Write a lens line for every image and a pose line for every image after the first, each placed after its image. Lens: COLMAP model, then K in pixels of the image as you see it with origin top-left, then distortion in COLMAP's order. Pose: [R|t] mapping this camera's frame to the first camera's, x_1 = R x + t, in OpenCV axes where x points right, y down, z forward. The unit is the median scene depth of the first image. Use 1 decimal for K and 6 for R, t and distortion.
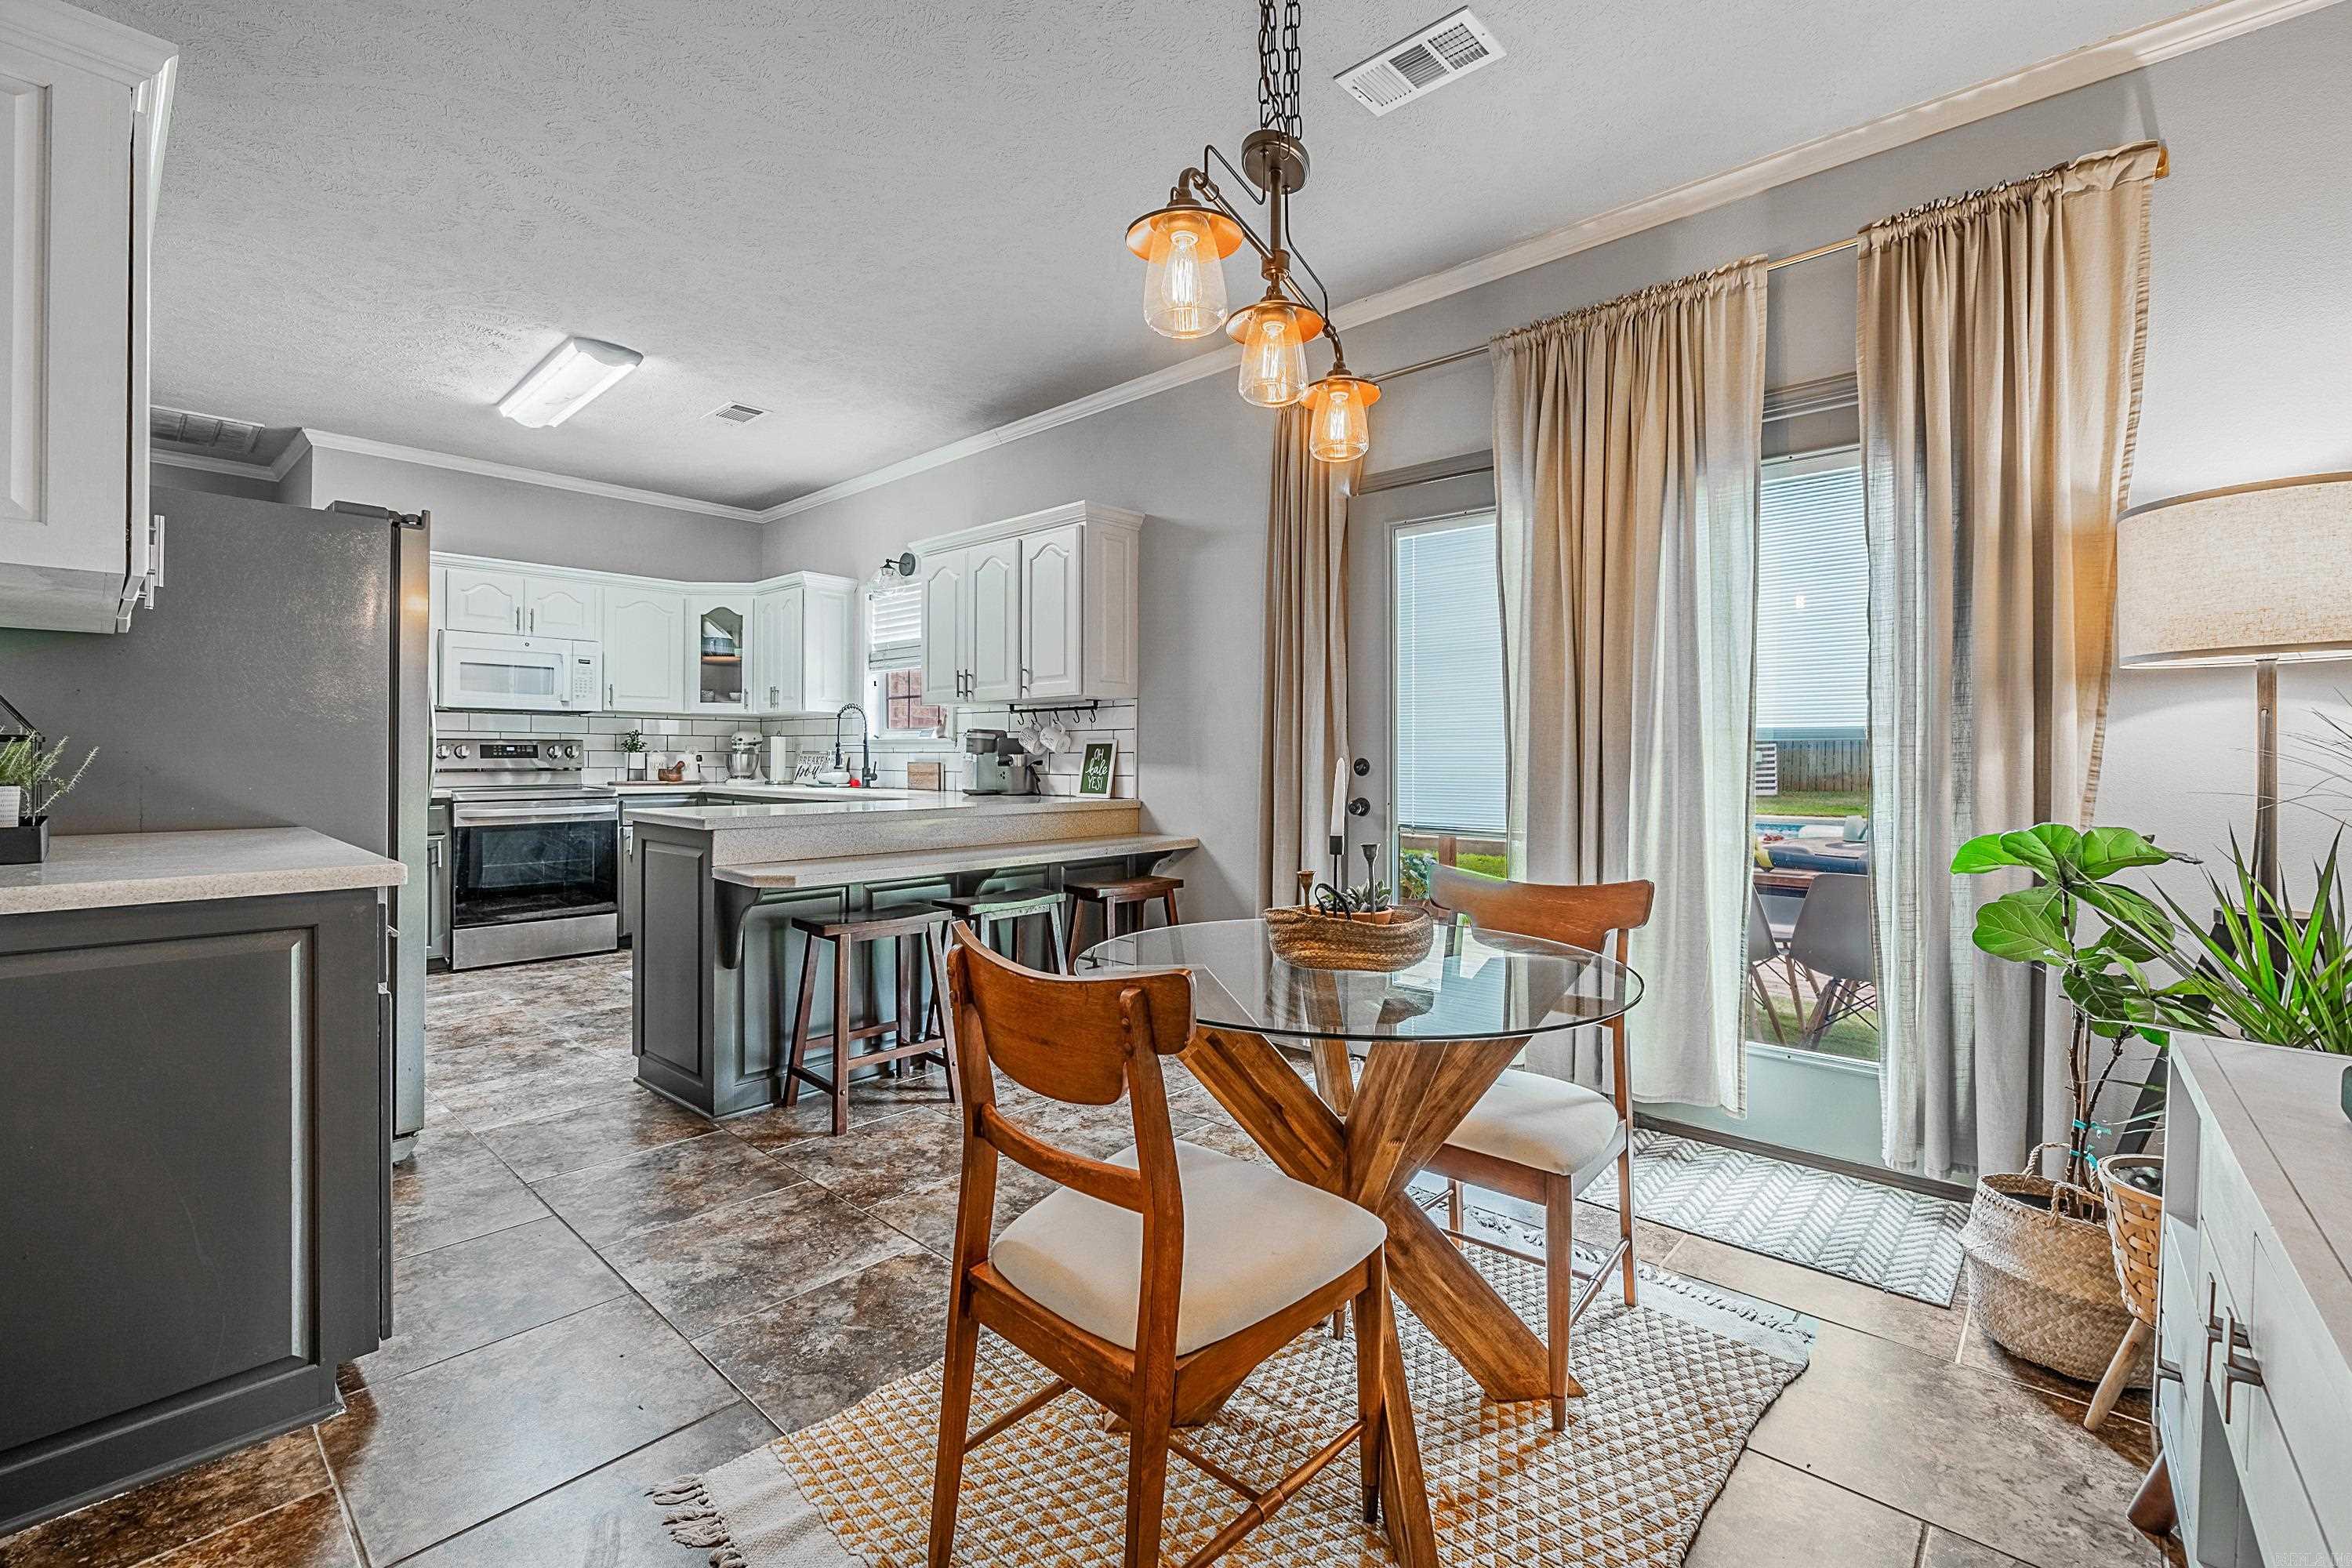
lens RADIAL K [[997.3, 0, 1175.1], [0, 997.3, 754.5], [0, 0, 1]] dist [-0.005246, -0.000325]
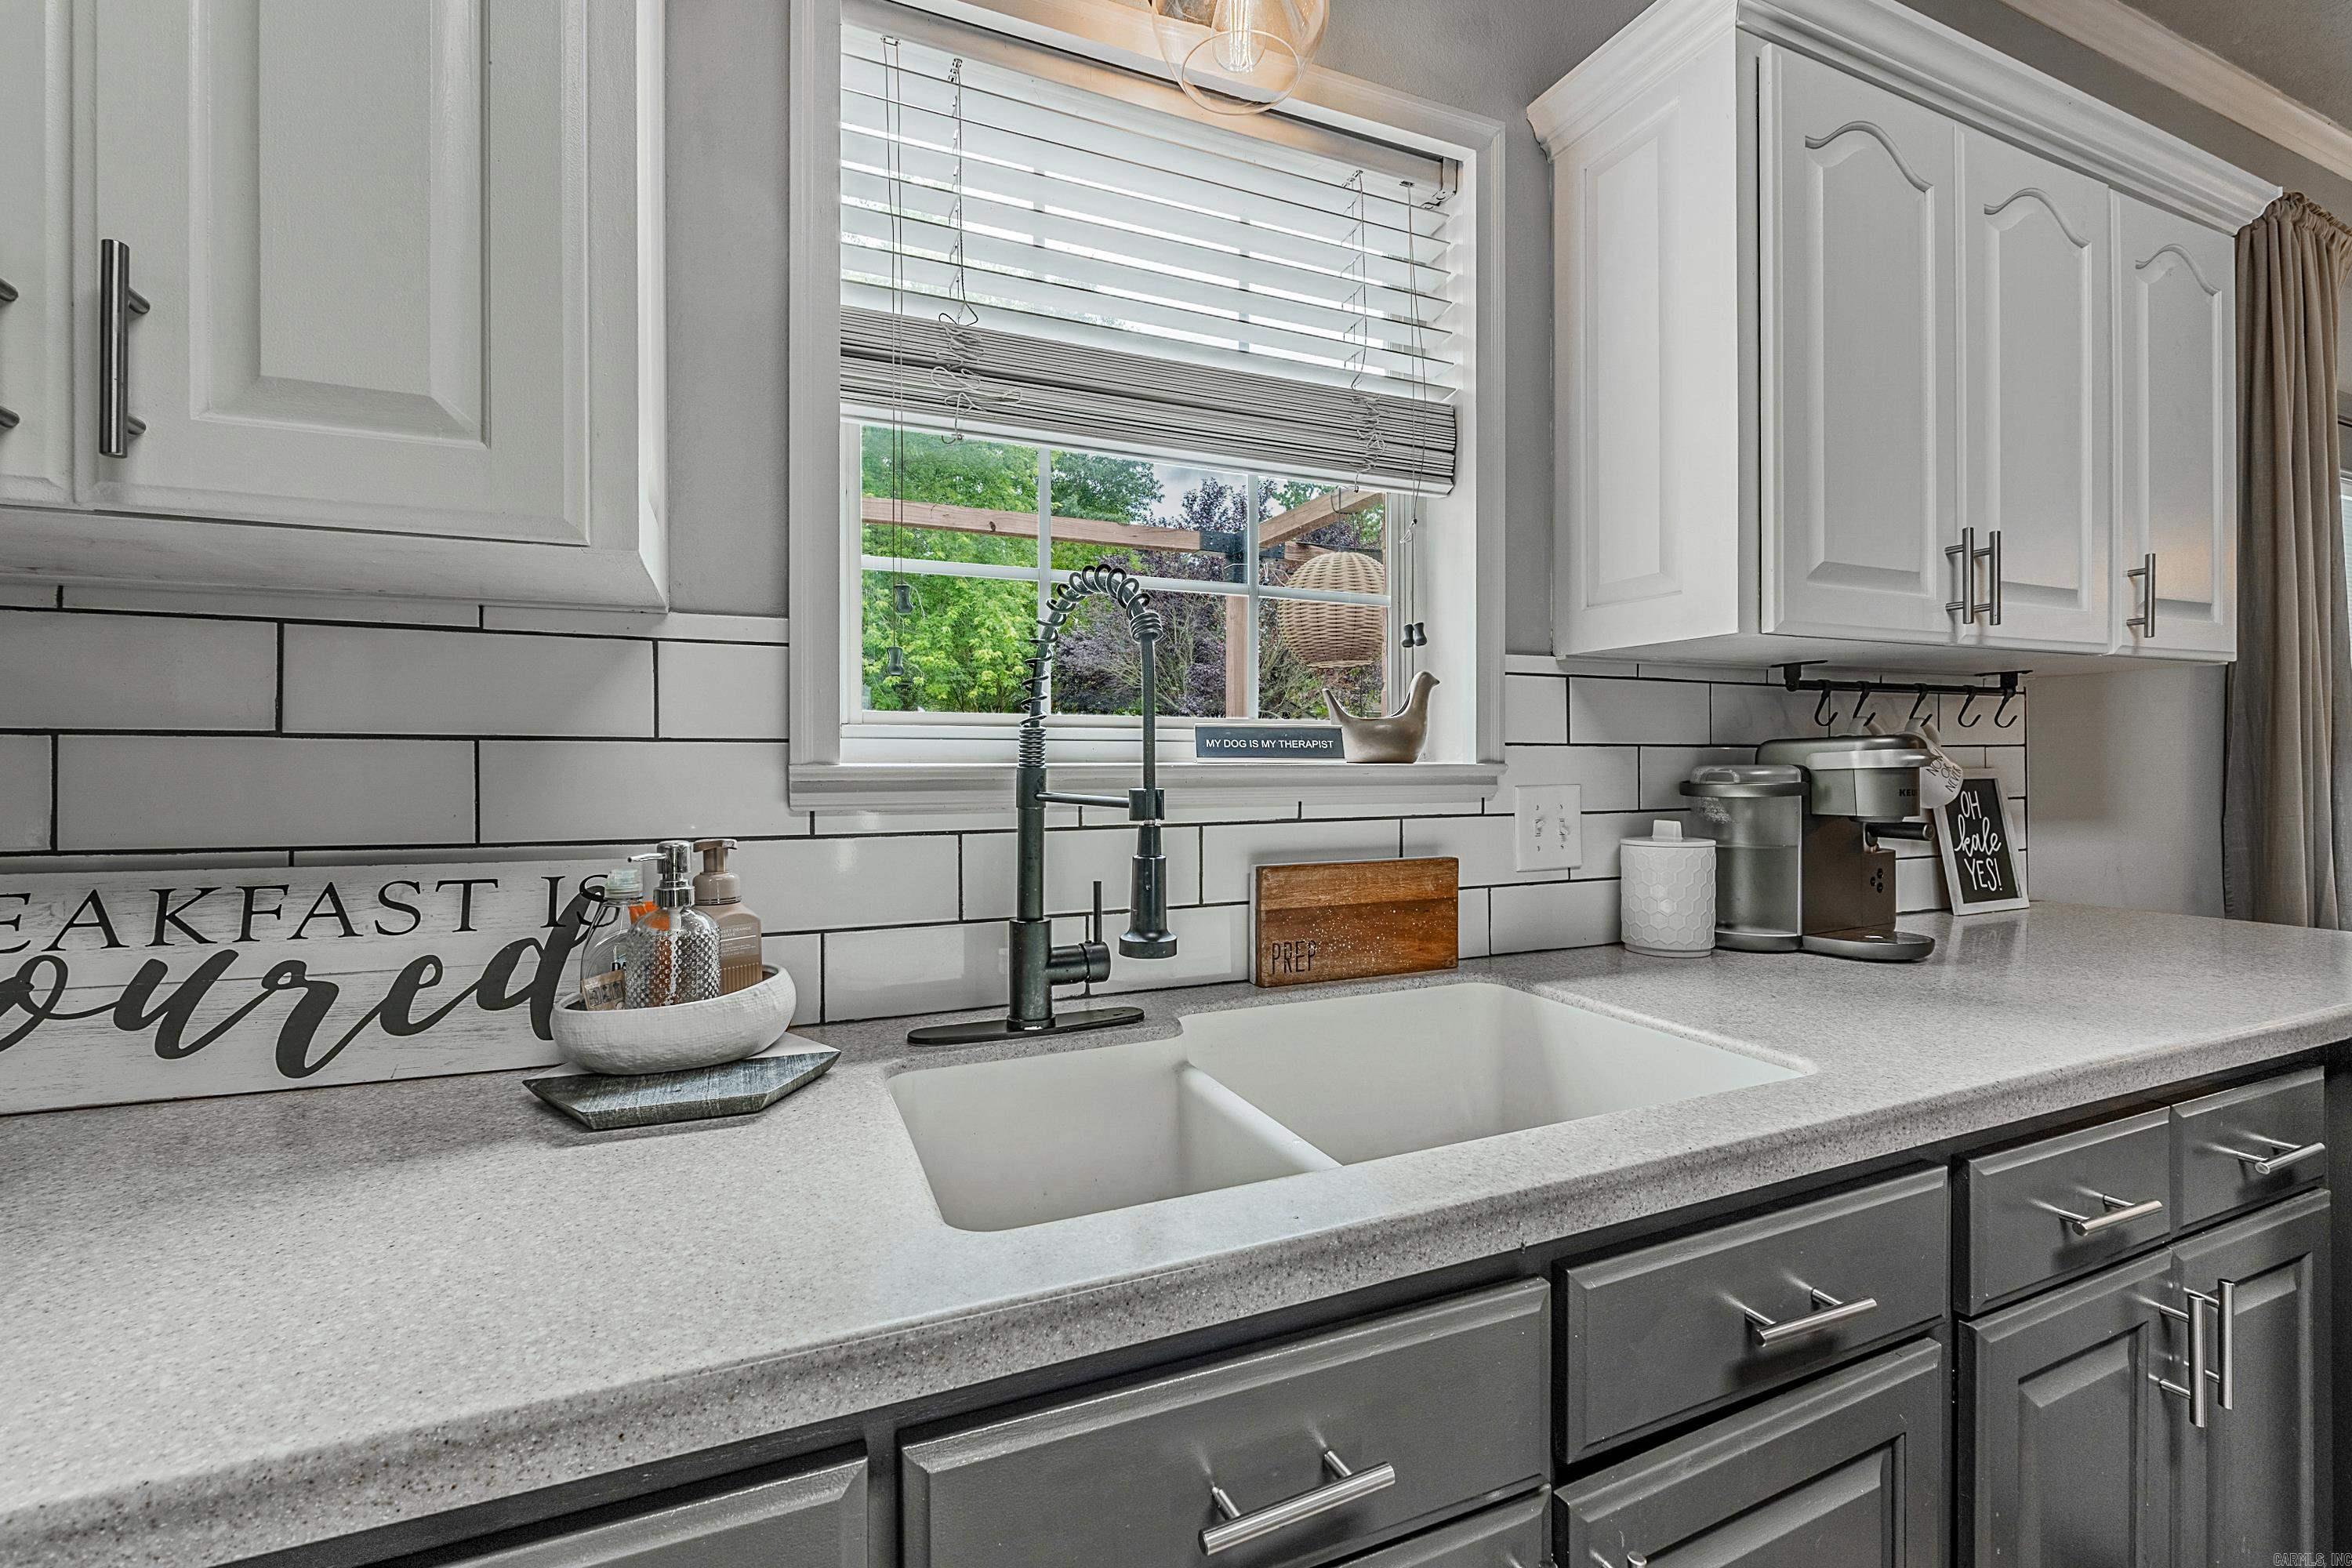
lens RADIAL K [[997.3, 0, 1169.0], [0, 997.3, 771.2], [0, 0, 1]] dist [-0.005246, -0.000325]
pose [[0.414046, -0.010621, 0.910194, -0.478142], [0.006212, 0.999942, 0.008843, -0.016230], [-0.910235, 0.001992, 0.414088, 0.916111]]
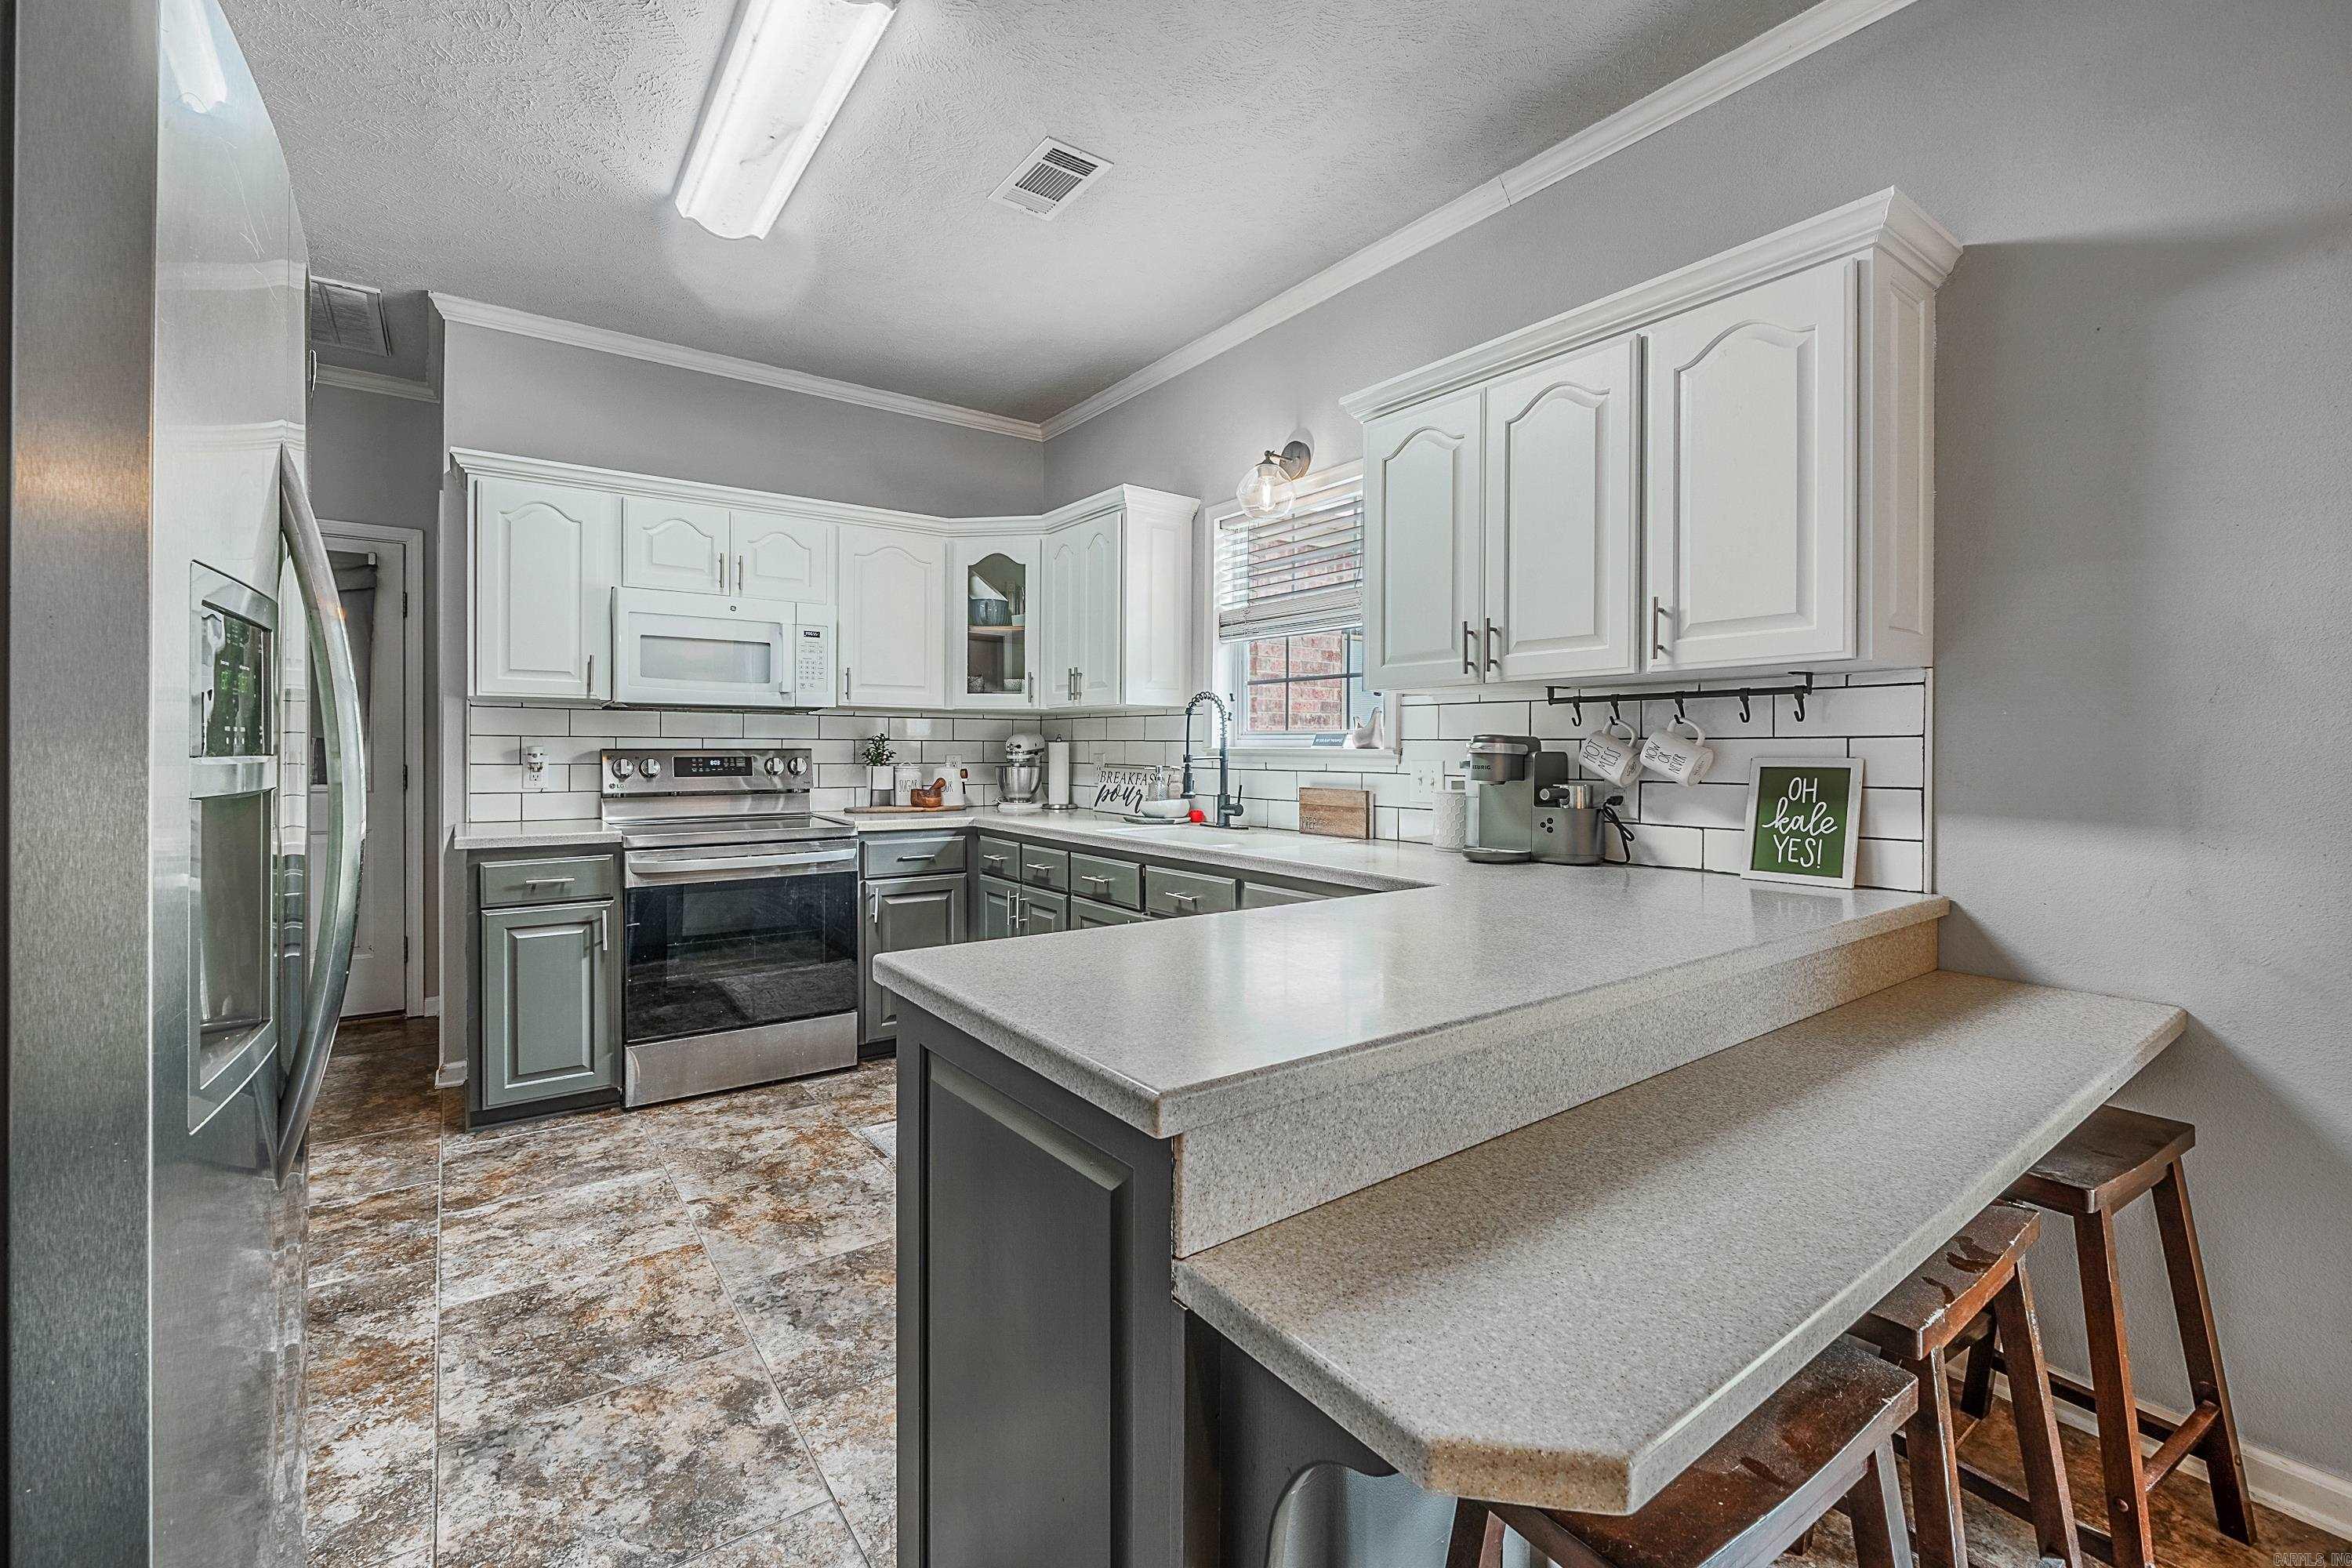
lens RADIAL K [[997.3, 0, 1169.6], [0, 997.3, 761.8], [0, 0, 1]] dist [-0.005246, -0.000325]
pose [[0.979137, 0.003848, -0.203162, -0.220650], [-0.001322, 0.999920, 0.012566, -0.015386], [0.203195, -0.012036, 0.979064, 0.390704]]
